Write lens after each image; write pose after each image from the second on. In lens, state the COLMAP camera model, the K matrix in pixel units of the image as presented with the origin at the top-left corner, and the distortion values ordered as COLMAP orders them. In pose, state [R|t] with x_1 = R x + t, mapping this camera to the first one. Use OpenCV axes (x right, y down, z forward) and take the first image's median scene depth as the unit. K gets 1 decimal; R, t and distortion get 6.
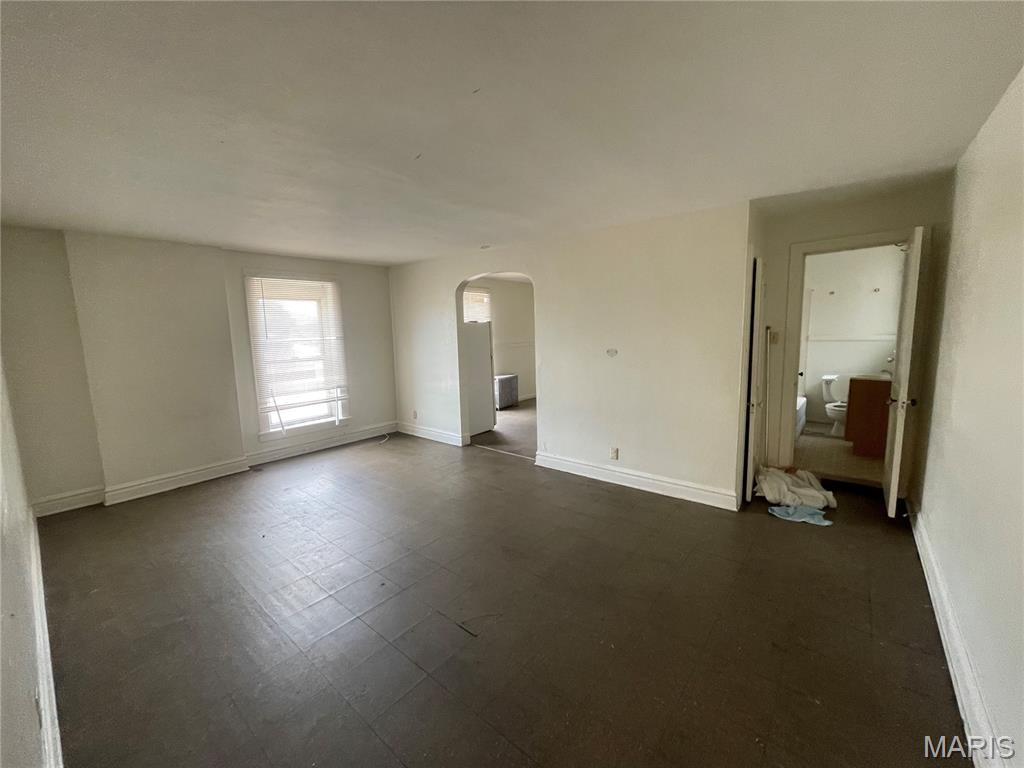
lens RADIAL K [[412.7, 0, 512.1], [0, 412.7, 382.7], [0, 0, 1]] dist [-0.004550, 0.000296]
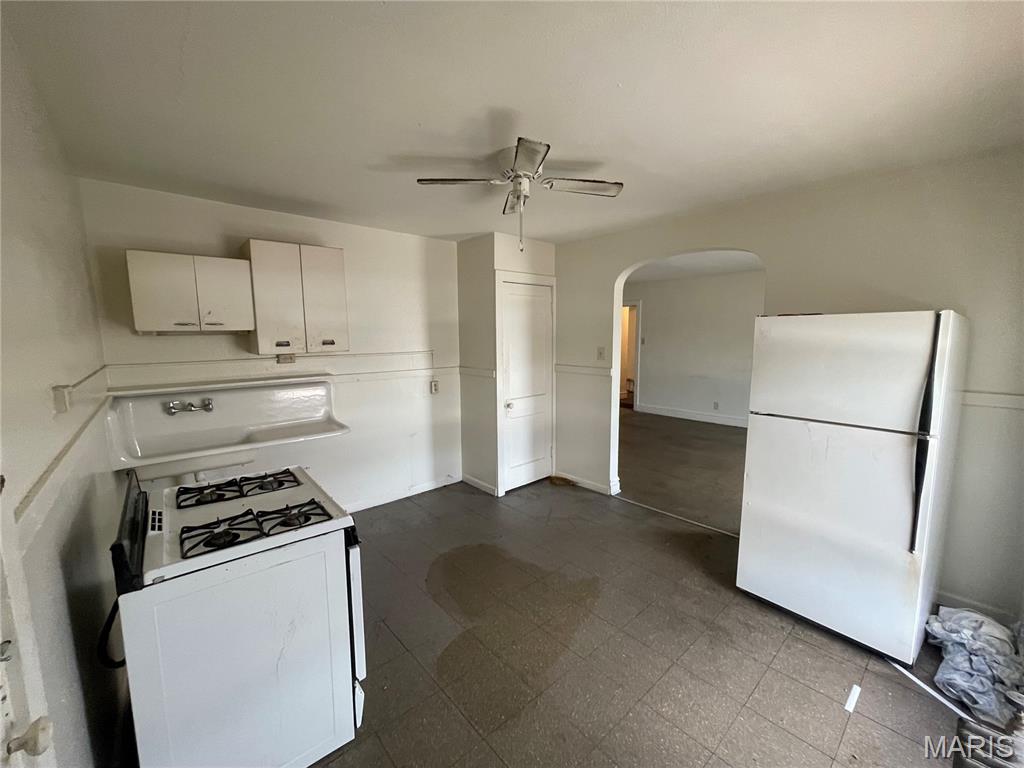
lens RADIAL K [[412.7, 0, 510.7], [0, 412.7, 382.4], [0, 0, 1]] dist [-0.004550, 0.000296]
pose [[-0.985794, 0.016217, 0.167172, 0.159739], [0.057570, 0.967655, 0.245619, -0.293116], [-0.157781, 0.251754, -0.954843, 2.095597]]
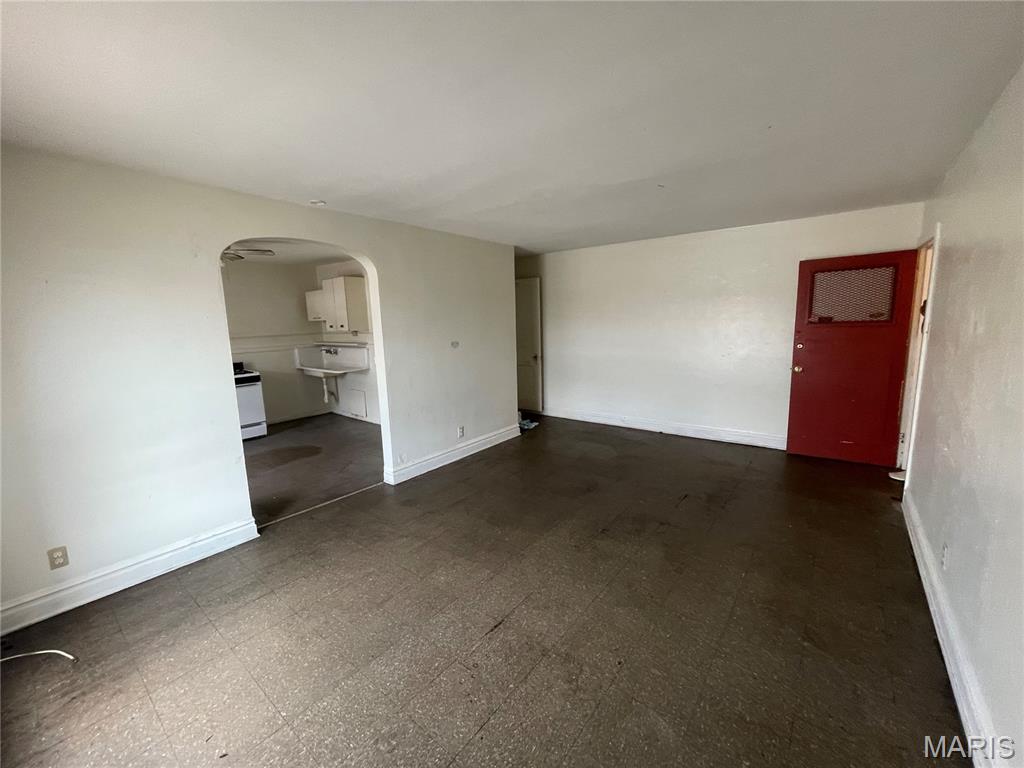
lens RADIAL K [[412.7, 0, 512.2], [0, 412.7, 384.3], [0, 0, 1]] dist [-0.004550, 0.000296]
pose [[-0.009102, -0.131150, 0.991321, -0.879065], [0.167509, 0.977153, 0.130813, -0.085681], [-0.985828, 0.167246, 0.013075, 0.824634]]
